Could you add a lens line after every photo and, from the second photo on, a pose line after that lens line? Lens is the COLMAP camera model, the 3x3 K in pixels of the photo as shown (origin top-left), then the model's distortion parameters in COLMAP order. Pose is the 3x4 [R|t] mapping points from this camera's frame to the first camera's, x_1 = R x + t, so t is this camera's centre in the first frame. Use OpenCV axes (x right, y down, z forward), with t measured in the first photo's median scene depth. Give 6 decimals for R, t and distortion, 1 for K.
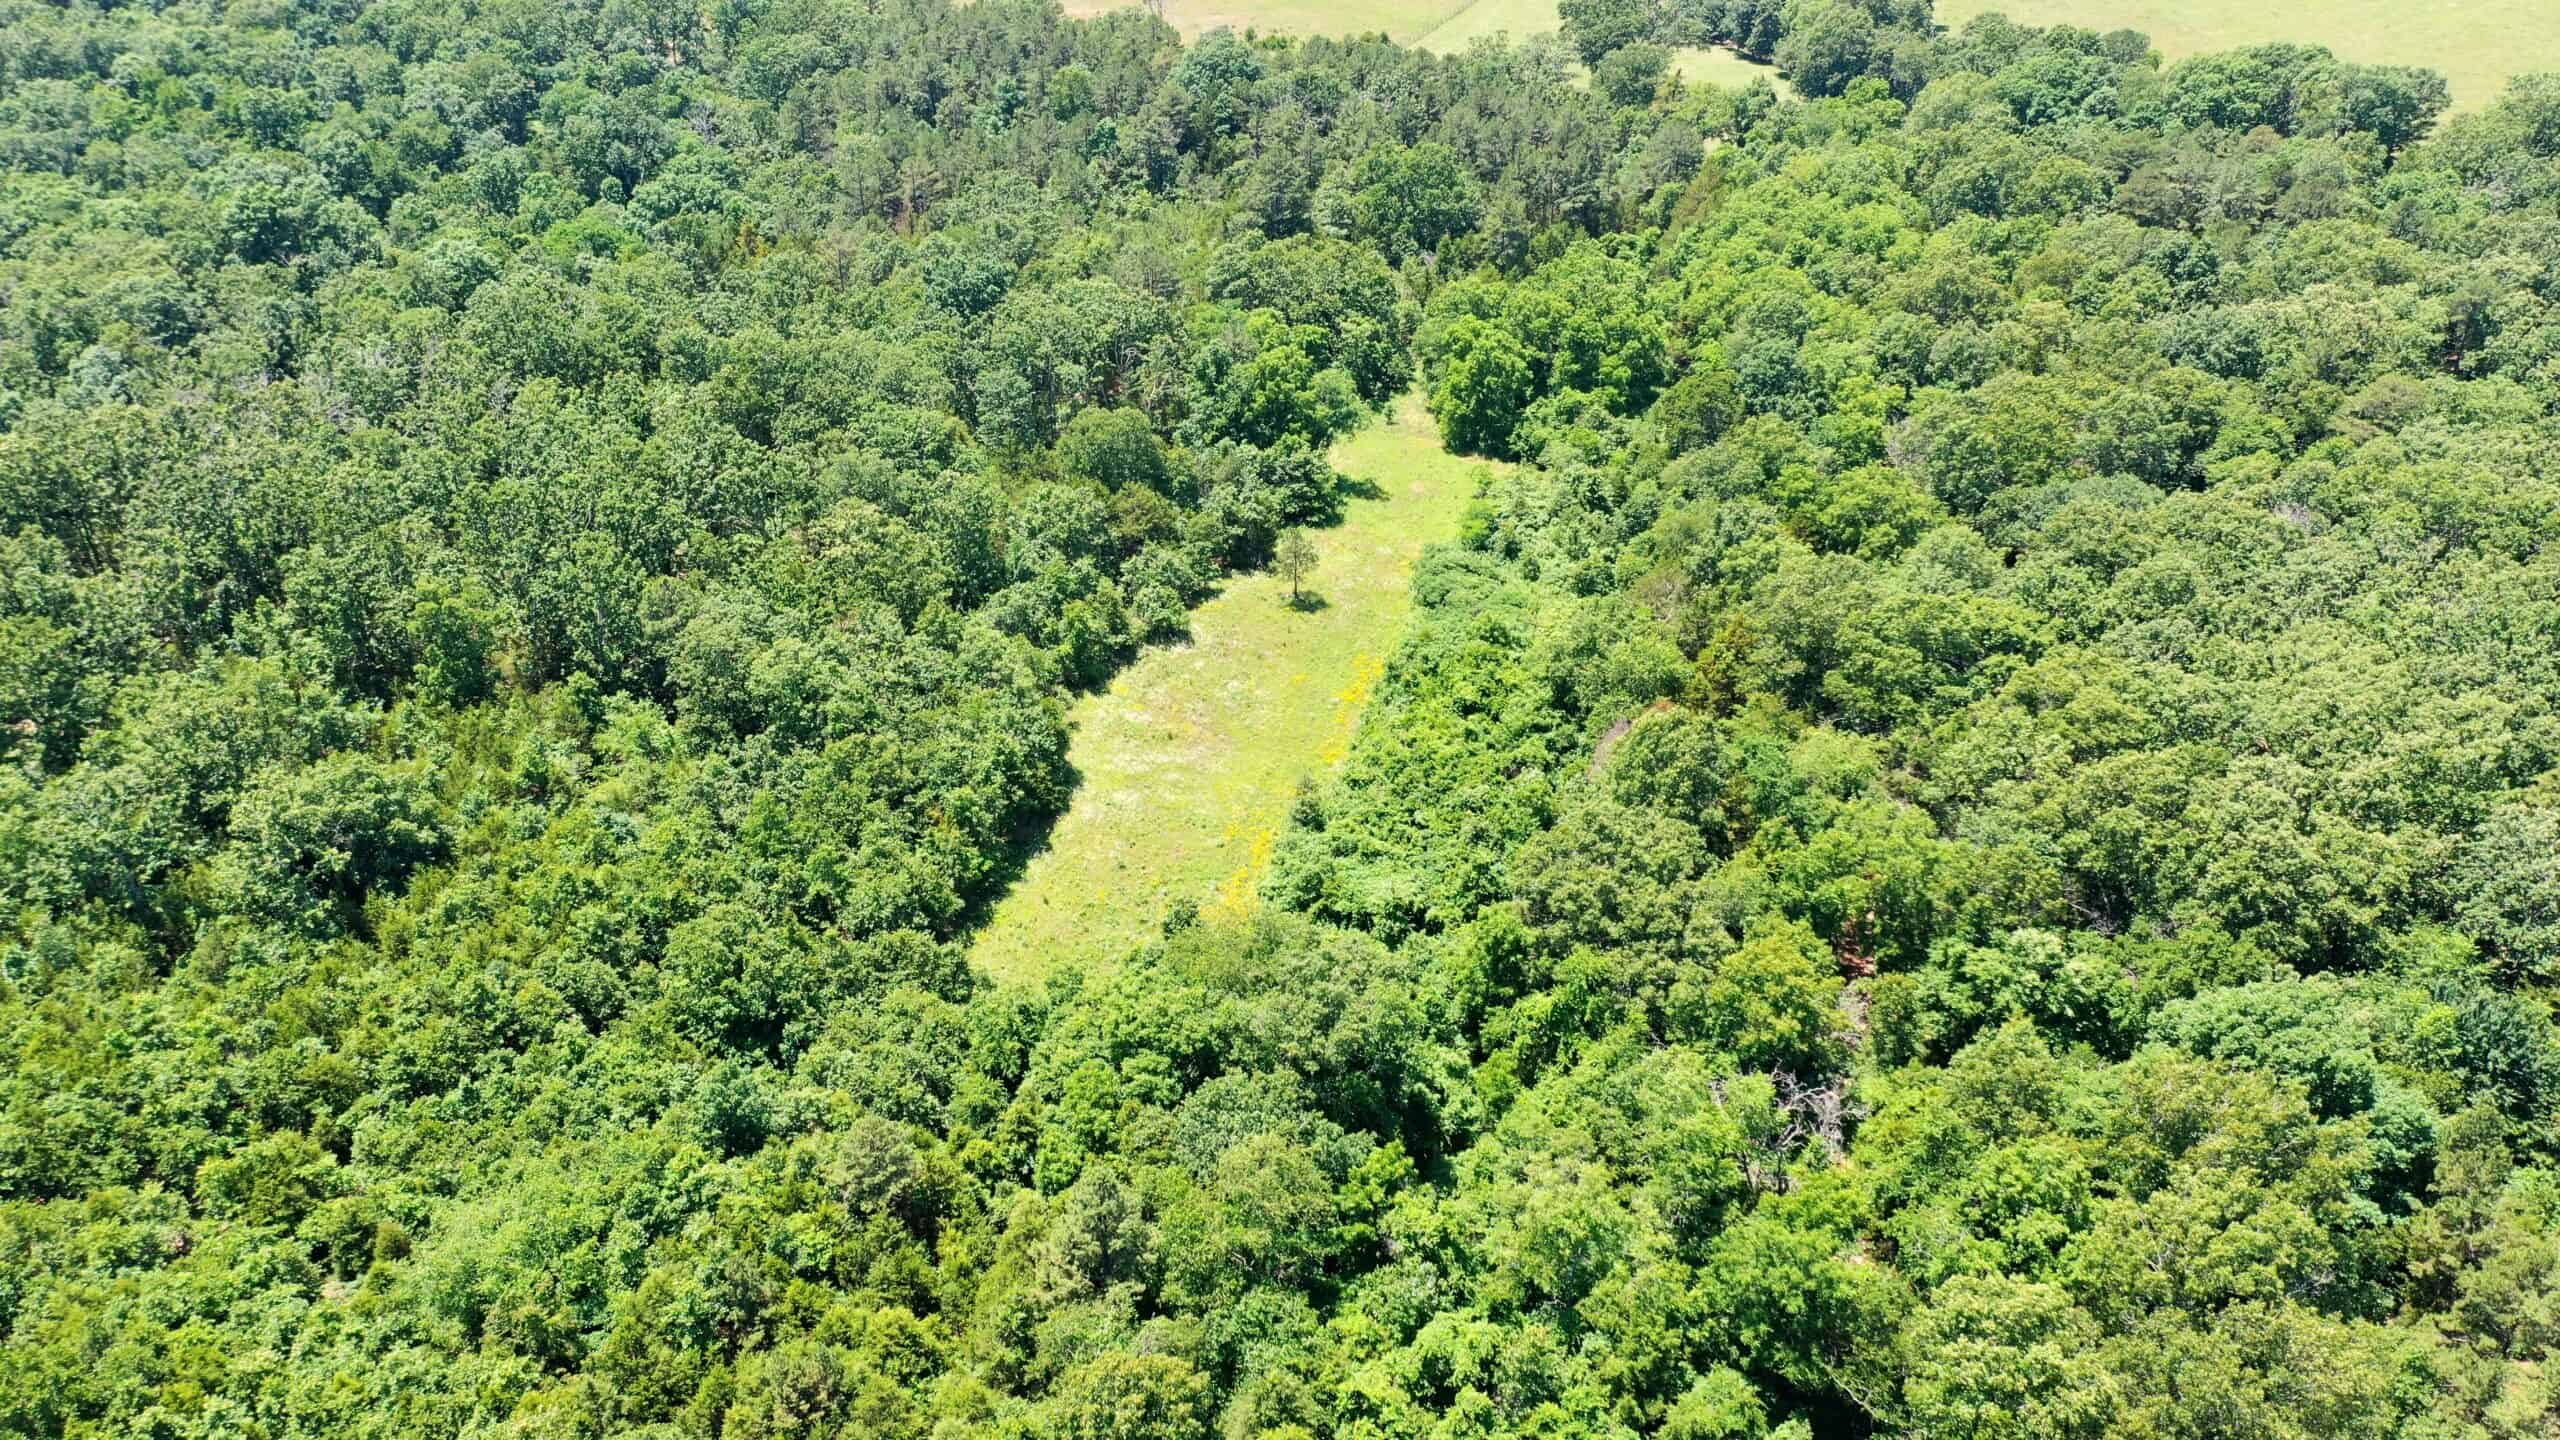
lens RADIAL K [[2001.0, 0, 1282.4], [0, 2001.0, 718.5], [0, 0, 1]] dist [-0.011869, 0.016416]
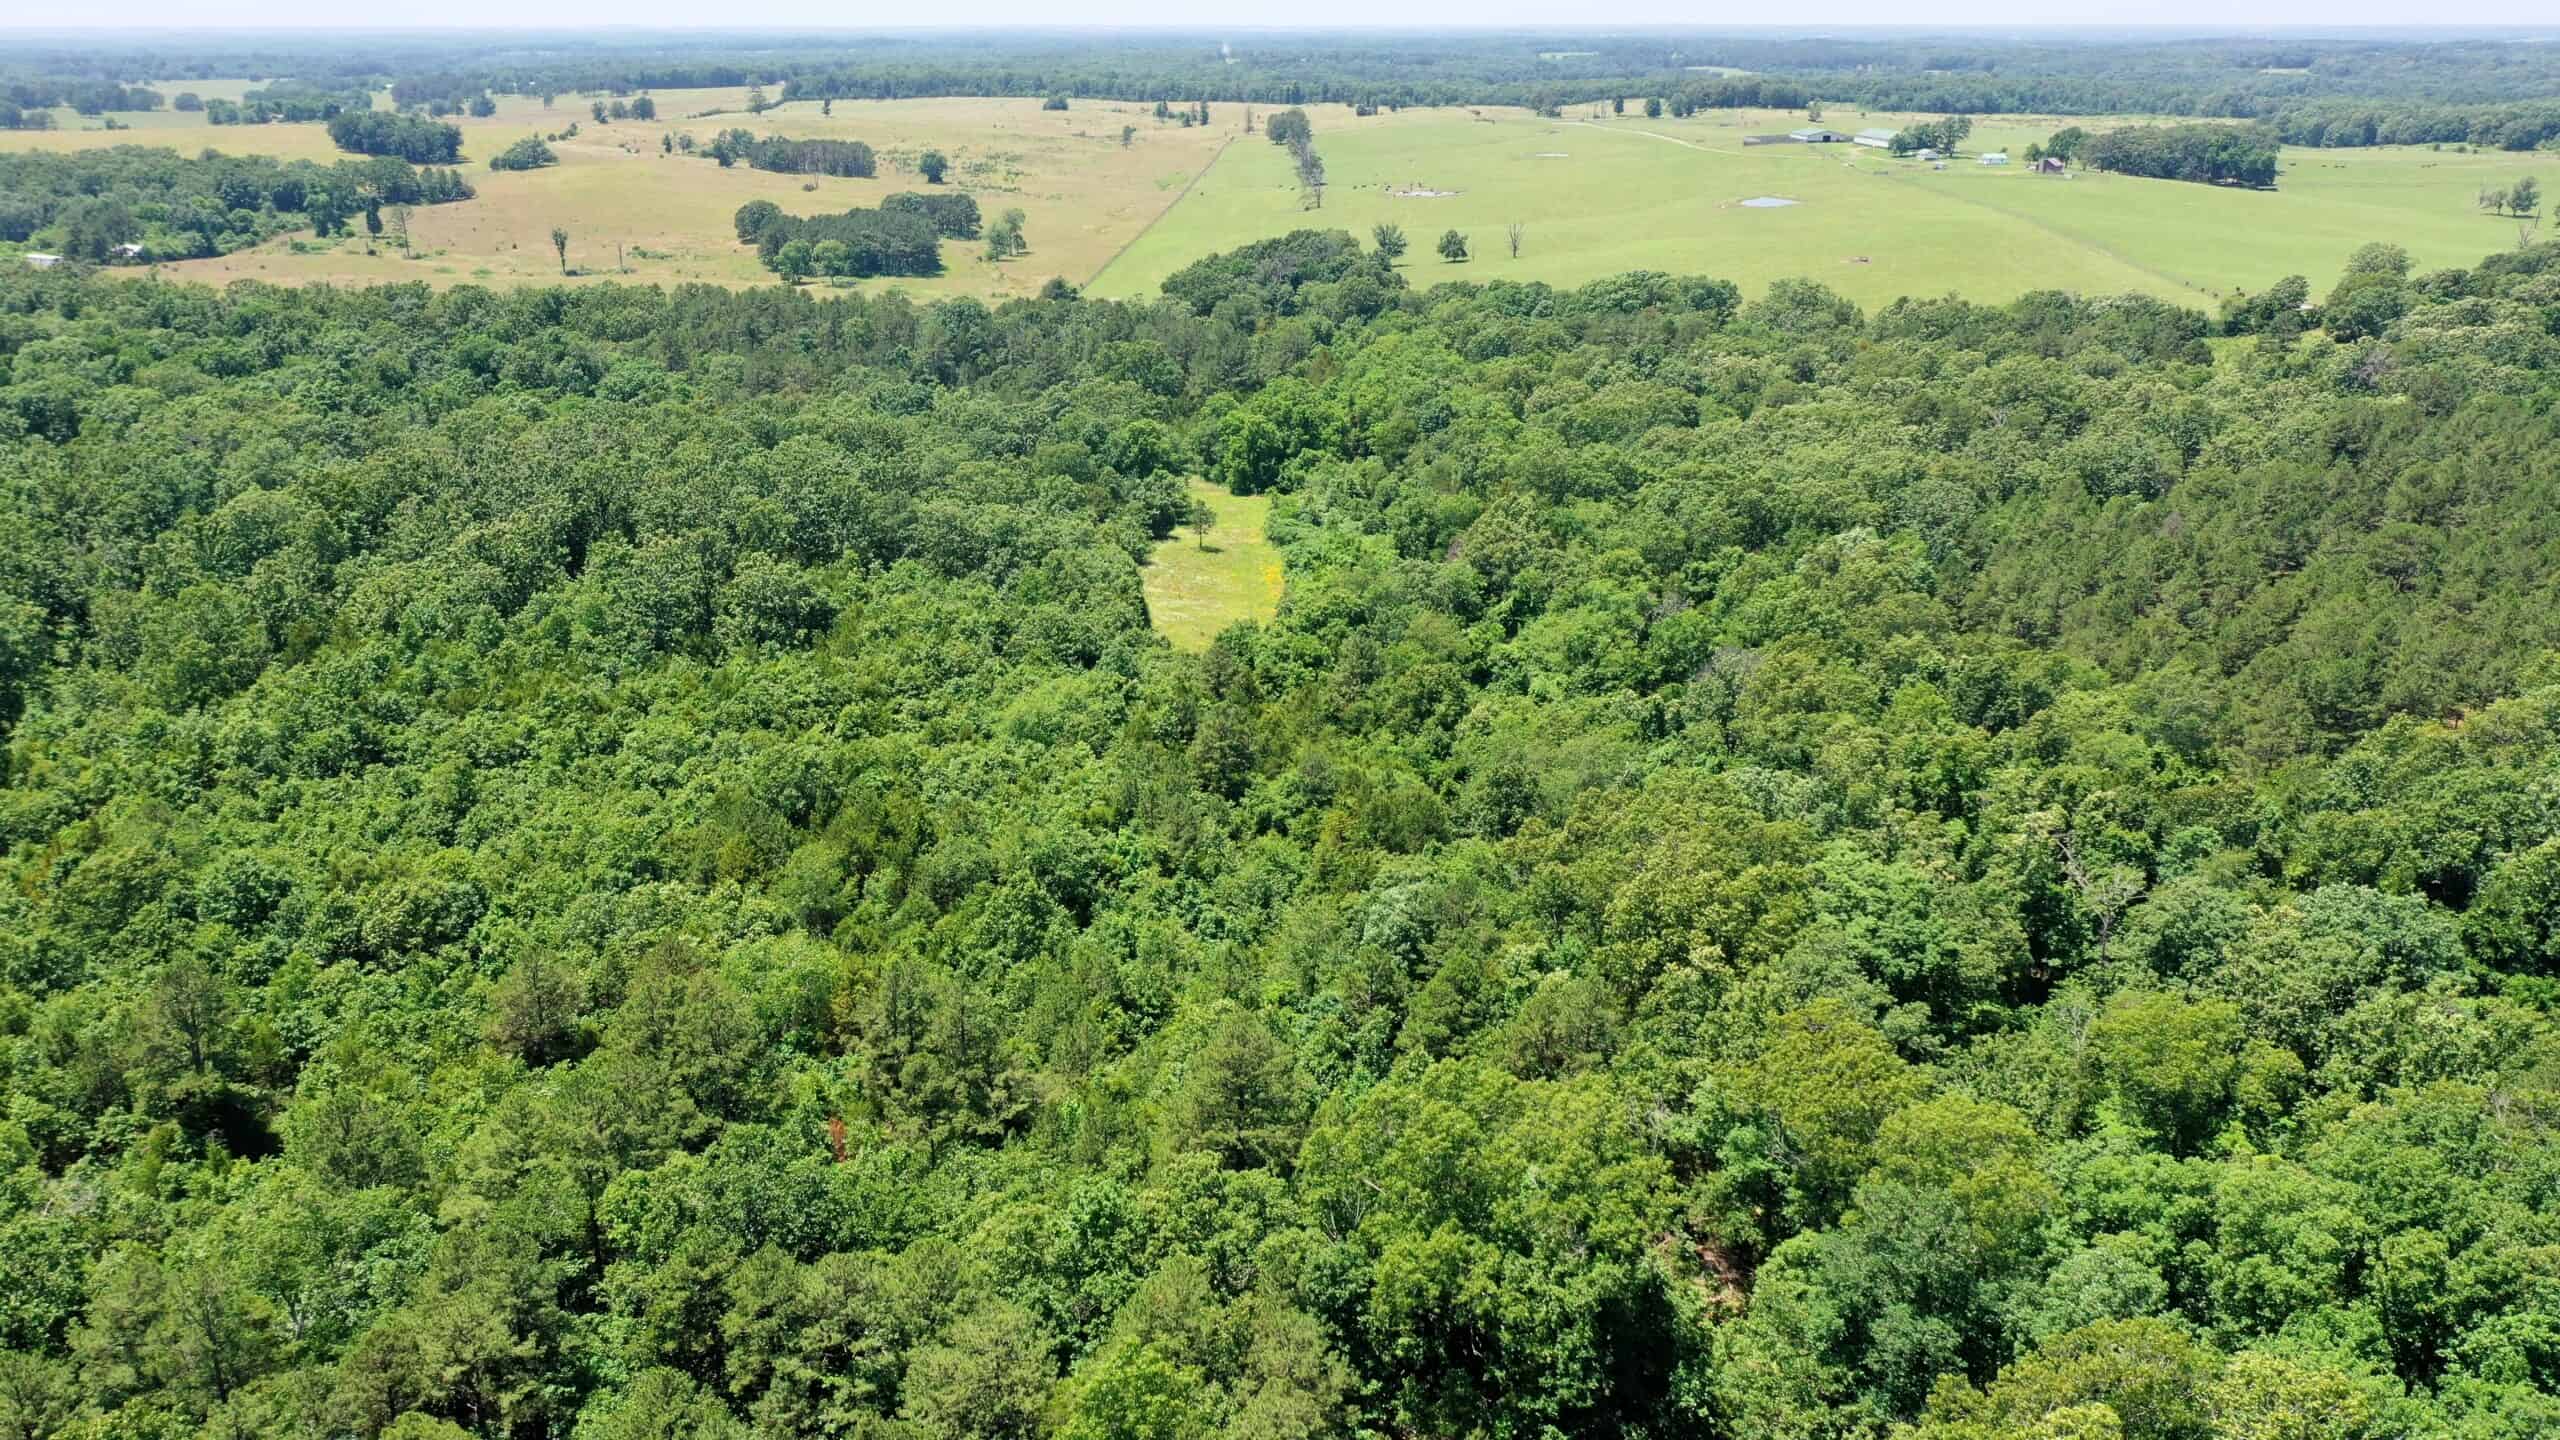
lens RADIAL K [[1995.7, 0, 1283.9], [0, 1995.7, 721.1], [0, 0, 1]] dist [-0.005715, 0.001127]
pose [[0.940097, -0.098177, 0.326464, -0.425222], [0.168433, 0.966350, -0.194416, 0.358668], [-0.296392, 0.237758, 0.924999, -0.394460]]
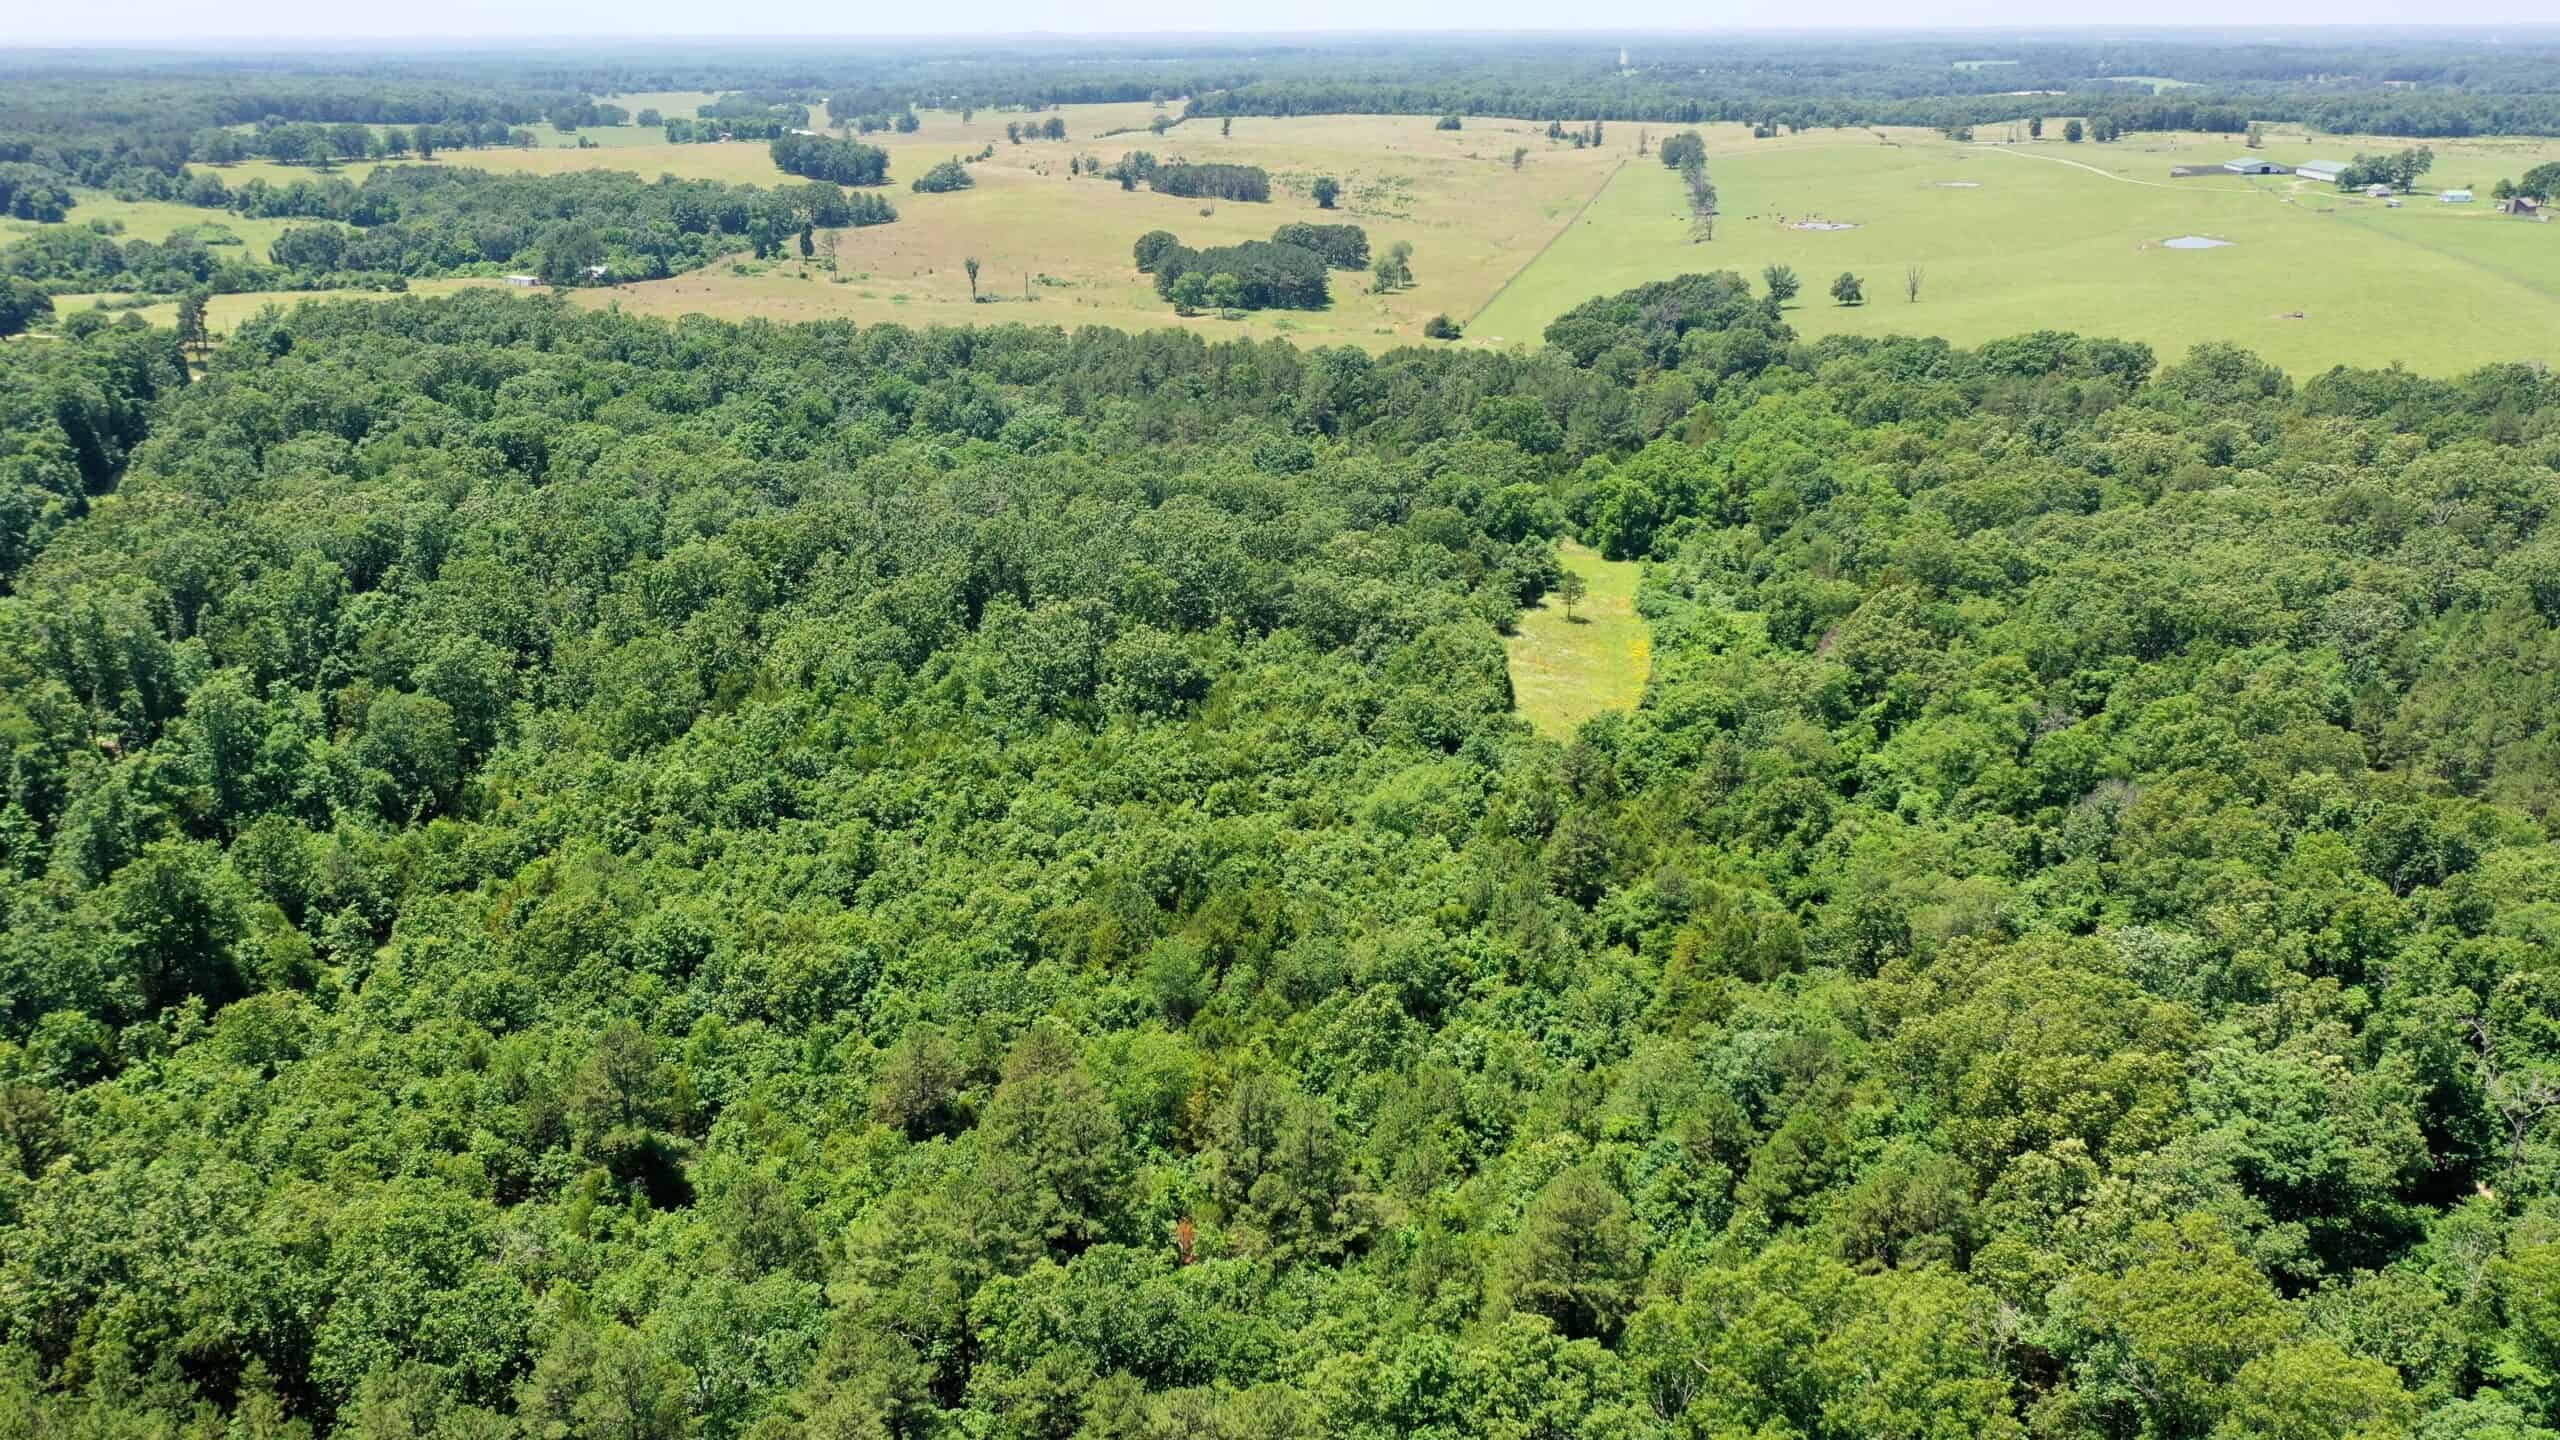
lens RADIAL K [[1995.7, 0, 1283.9], [0, 1995.7, 721.1], [0, 0, 1]] dist [-0.005715, 0.001127]
pose [[0.987211, -0.042781, 0.153571, -0.427505], [0.076143, 0.972870, -0.218463, 0.319582], [-0.140059, 0.227363, 0.963686, -0.420231]]
